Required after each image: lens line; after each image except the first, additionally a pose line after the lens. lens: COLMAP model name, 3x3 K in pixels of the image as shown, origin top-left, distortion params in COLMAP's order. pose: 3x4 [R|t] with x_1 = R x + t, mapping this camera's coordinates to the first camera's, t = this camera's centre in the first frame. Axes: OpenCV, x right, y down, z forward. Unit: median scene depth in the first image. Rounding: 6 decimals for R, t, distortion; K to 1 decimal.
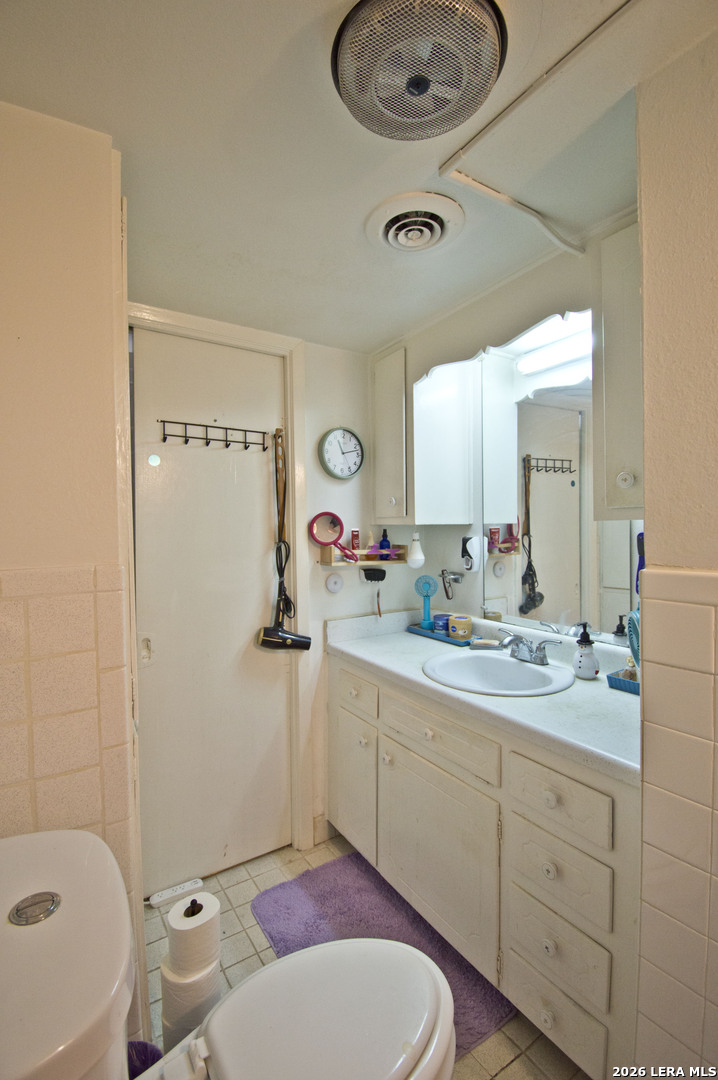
lens RADIAL K [[481.6, 0, 354.1], [0, 481.6, 538.0], [0, 0, 1]] dist [0.020392, -0.026518]
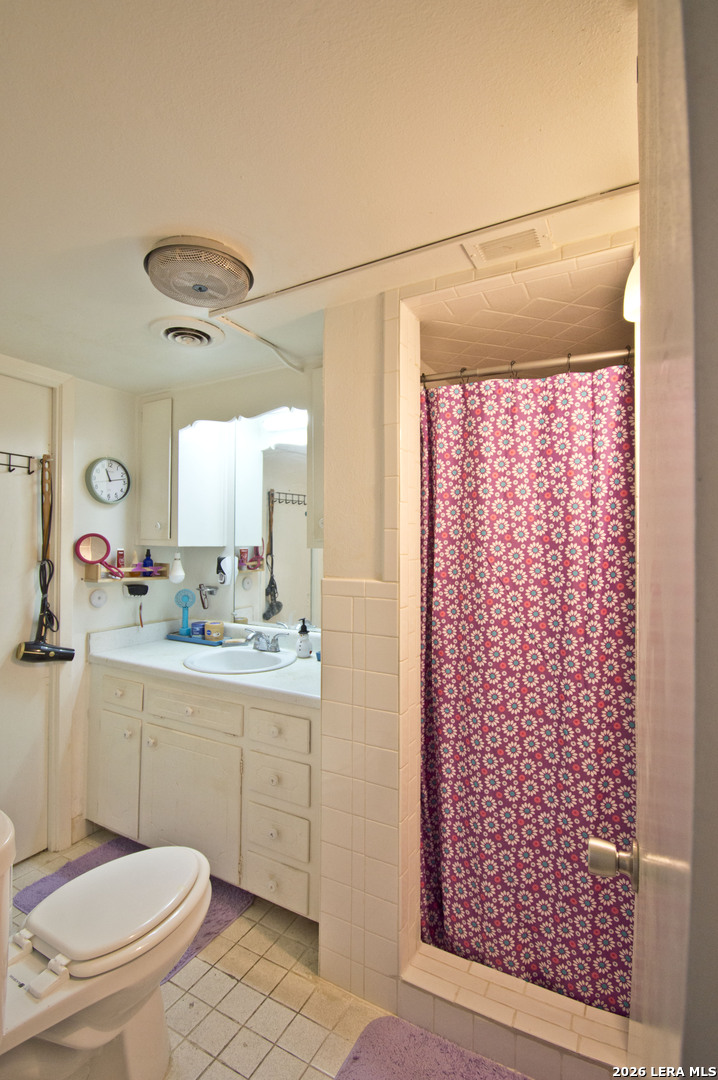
lens RADIAL K [[498.2, 0, 353.4], [0, 498.2, 538.3], [0, 0, 1]] dist [0.025049, -0.029783]
pose [[0.880020, 0.024912, 0.474283, -0.077124], [-0.009910, 0.999369, -0.034105, -0.009786], [-0.474834, 0.025313, 0.879711, -0.290536]]
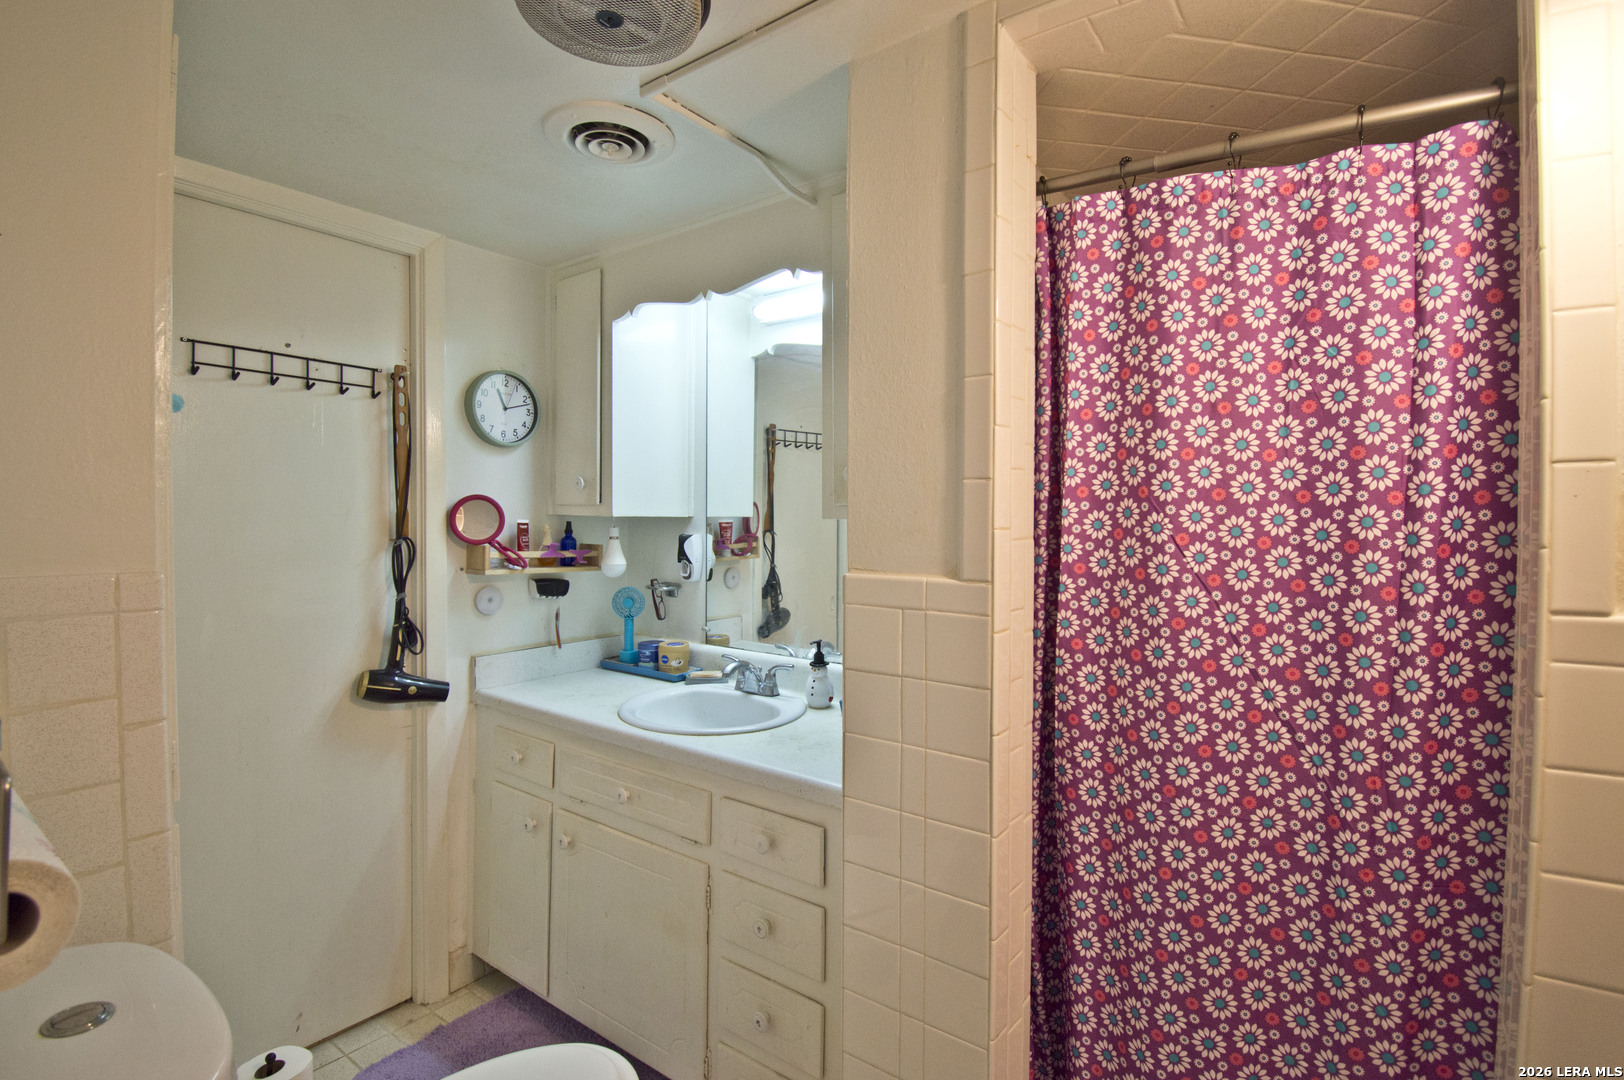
lens RADIAL K [[758.0, 0, 813.9], [0, 758.0, 530.3], [0, 0, 1]] dist [0.021064, -0.027413]
pose [[0.932151, 0.014096, 0.361797, -0.002964], [-0.013335, 0.999901, -0.004599, -0.005678], [-0.361825, -0.000538, 0.932246, -0.162367]]
